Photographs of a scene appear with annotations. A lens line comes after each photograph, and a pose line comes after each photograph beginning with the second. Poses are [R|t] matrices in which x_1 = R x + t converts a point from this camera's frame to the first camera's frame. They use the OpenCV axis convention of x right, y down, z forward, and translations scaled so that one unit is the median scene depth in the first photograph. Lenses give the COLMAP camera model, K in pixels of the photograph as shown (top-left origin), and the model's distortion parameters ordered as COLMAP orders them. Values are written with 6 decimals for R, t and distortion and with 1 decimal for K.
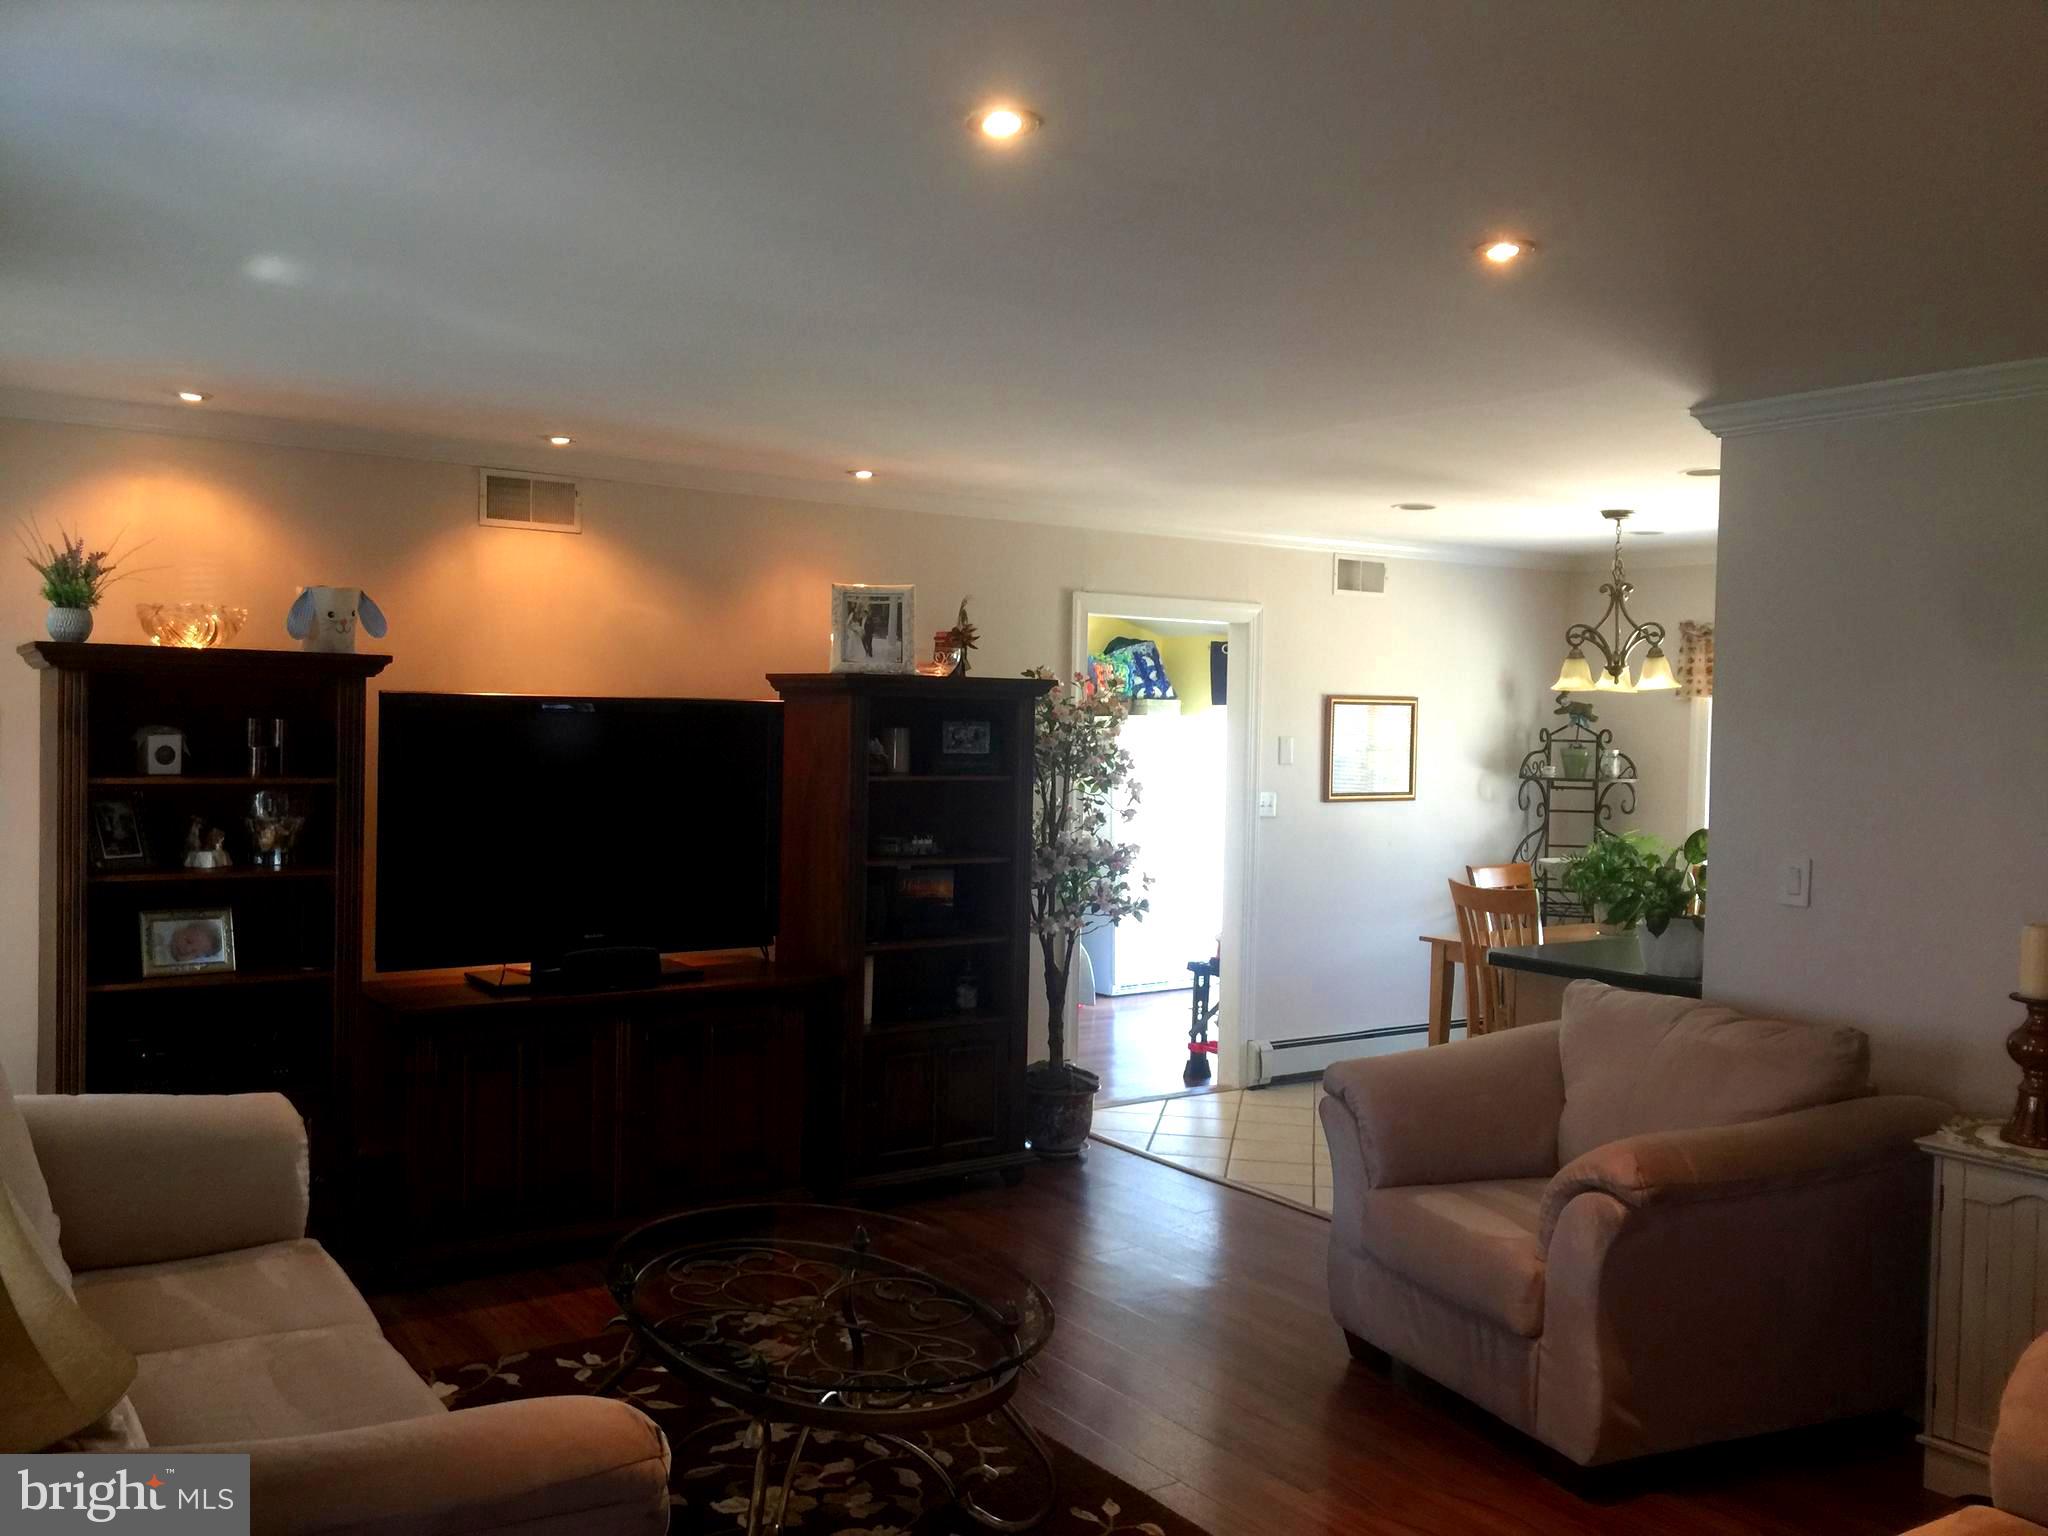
lens RADIAL K [[1708.6, 0, 1024.0], [0, 1708.6, 768.0], [0, 0, 1]] dist [0.005901, 0.006684]
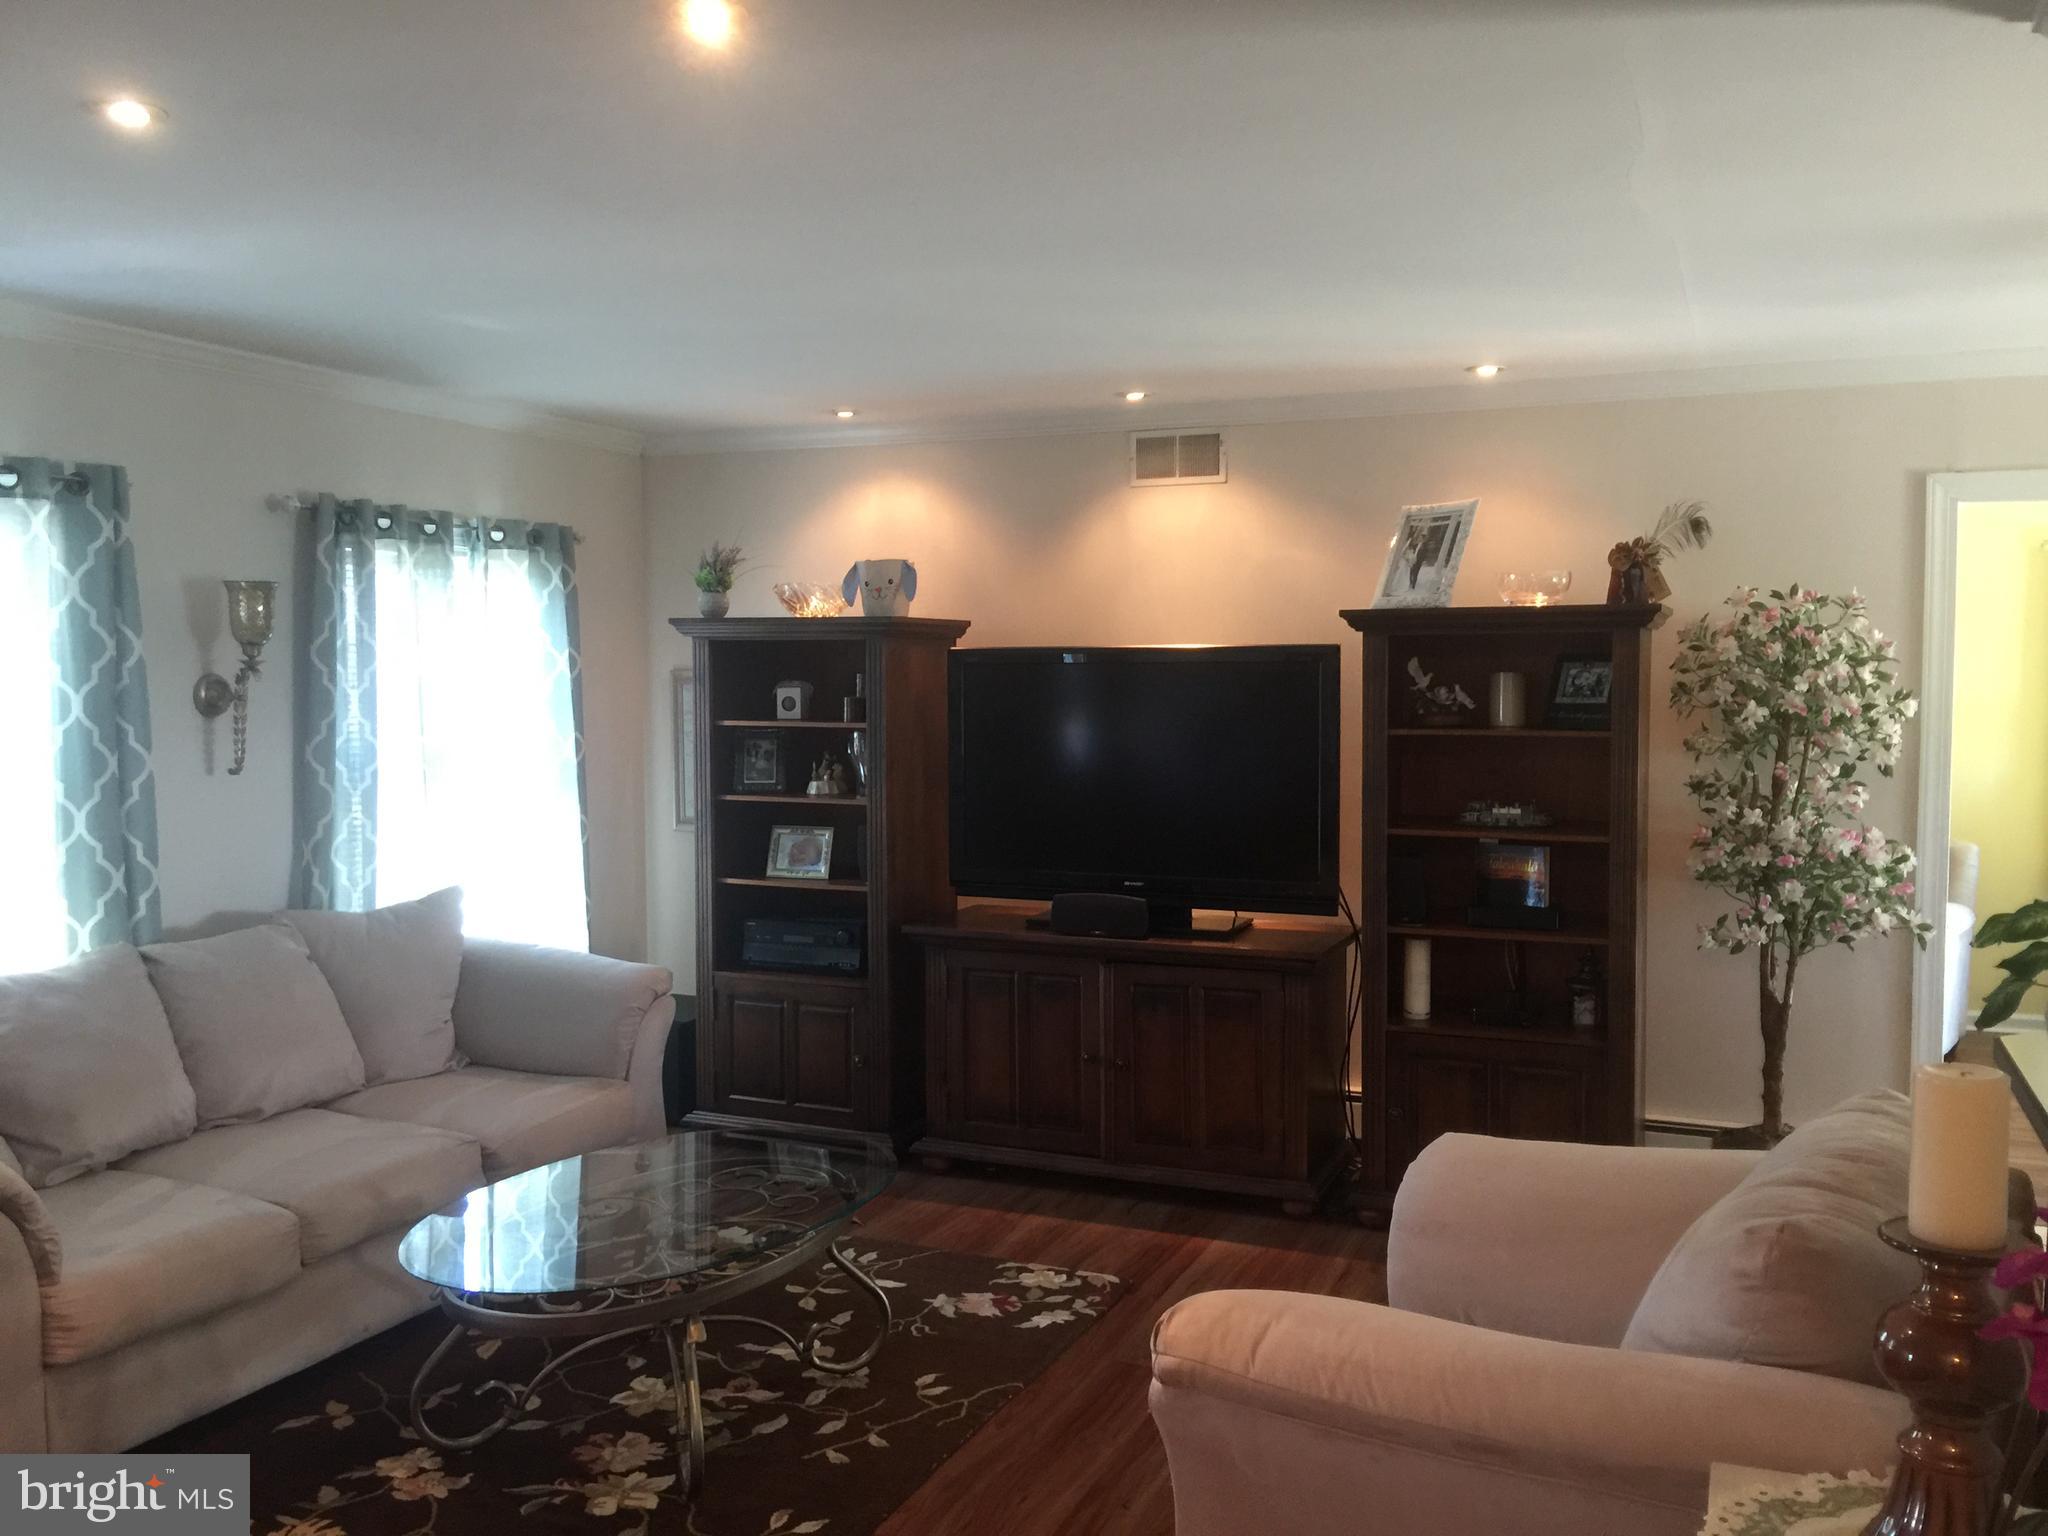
lens RADIAL K [[1720.1, 0, 1024.0], [0, 1720.1, 768.0], [0, 0, 1]] dist [0.090799, -0.141645]
pose [[0.532240, 0.024381, -0.846242, 0.592306], [-0.014101, 0.999702, 0.019934, 0.010764], [0.846476, 0.001323, 0.532425, 0.413848]]
